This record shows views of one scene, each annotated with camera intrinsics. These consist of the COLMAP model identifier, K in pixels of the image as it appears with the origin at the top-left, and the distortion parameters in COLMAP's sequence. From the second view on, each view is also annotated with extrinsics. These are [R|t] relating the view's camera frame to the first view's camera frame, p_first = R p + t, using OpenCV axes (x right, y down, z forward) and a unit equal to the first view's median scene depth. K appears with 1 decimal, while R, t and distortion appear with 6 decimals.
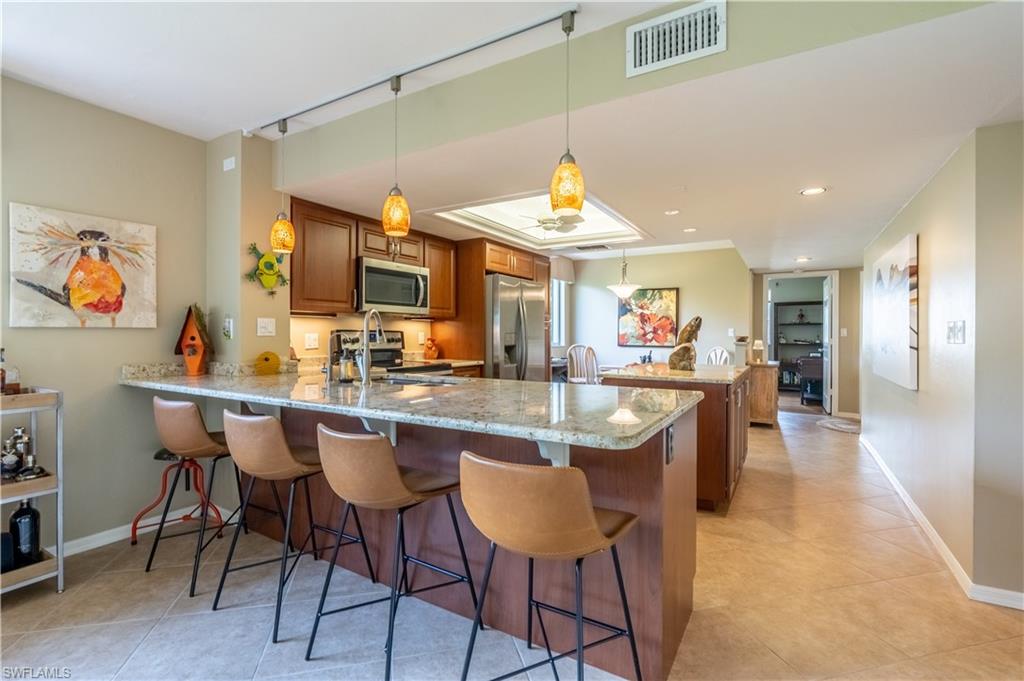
lens RADIAL K [[457.7, 0, 495.3], [0, 457.7, 335.0], [0, 0, 1]] dist [-0.000452, 0.000080]
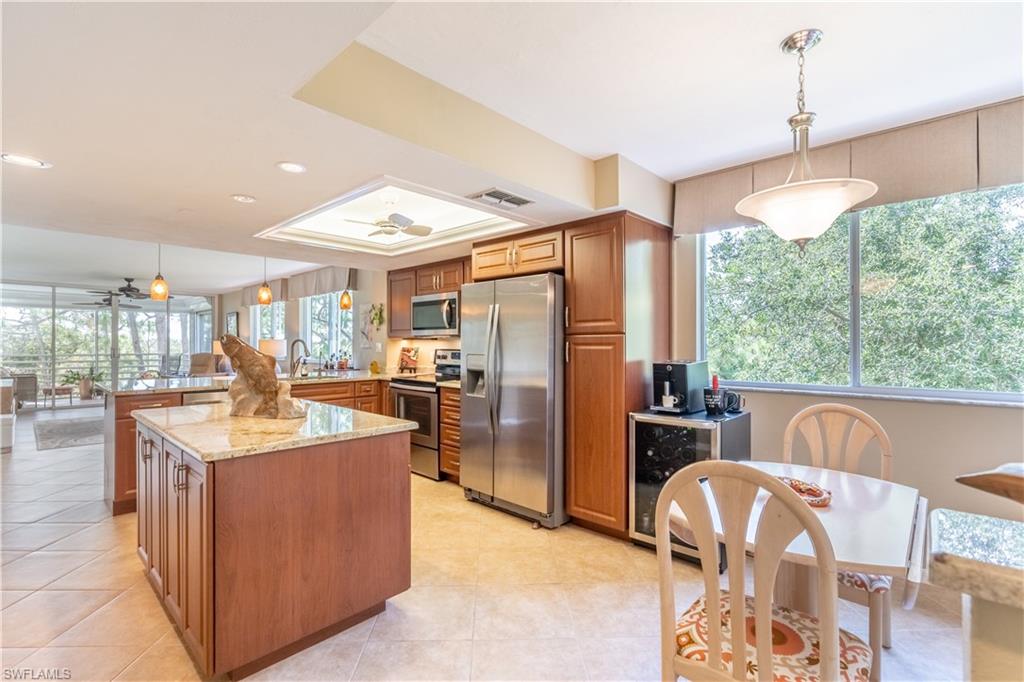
lens RADIAL K [[466.4, 0, 506.5], [0, 466.4, 340.0], [0, 0, 1]] dist [-0.002338, -0.000005]
pose [[-0.179012, -0.005498, -0.983831, 0.842400], [-0.001291, 0.999985, -0.005353, -0.025756], [0.983846, 0.000311, -0.179017, 1.234374]]
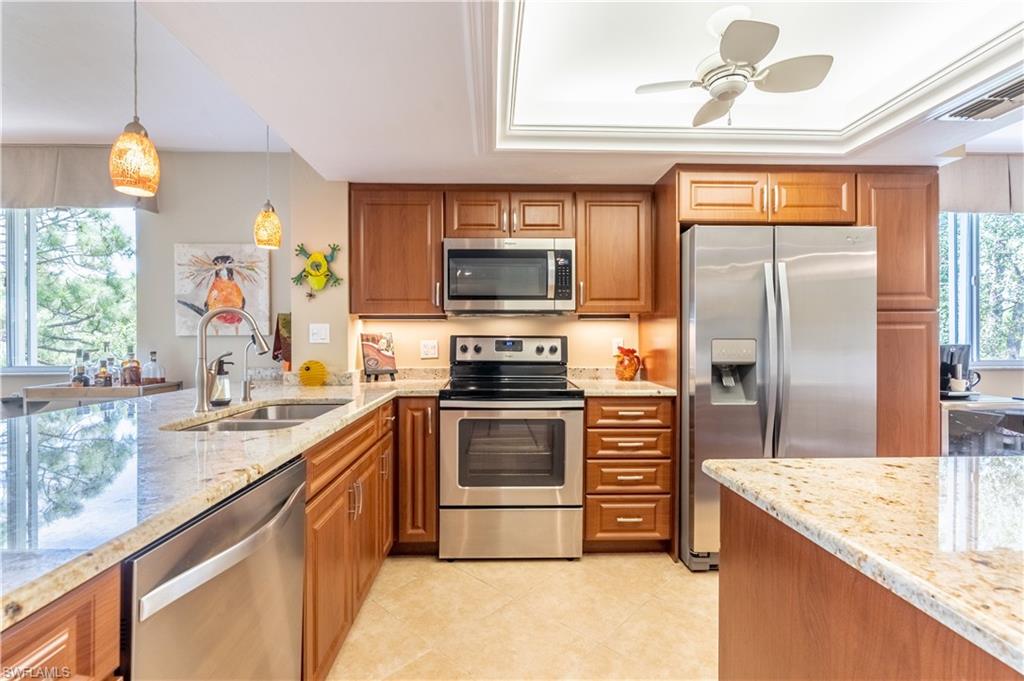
lens RADIAL K [[458.7, 0, 505.5], [0, 458.7, 339.4], [0, 0, 1]] dist [-0.002751, -0.000160]
pose [[0.571043, -0.000836, -0.820920, 0.311049], [0.000099, 1.000000, -0.000949, -0.002841], [0.820920, 0.000460, 0.571042, 0.522929]]
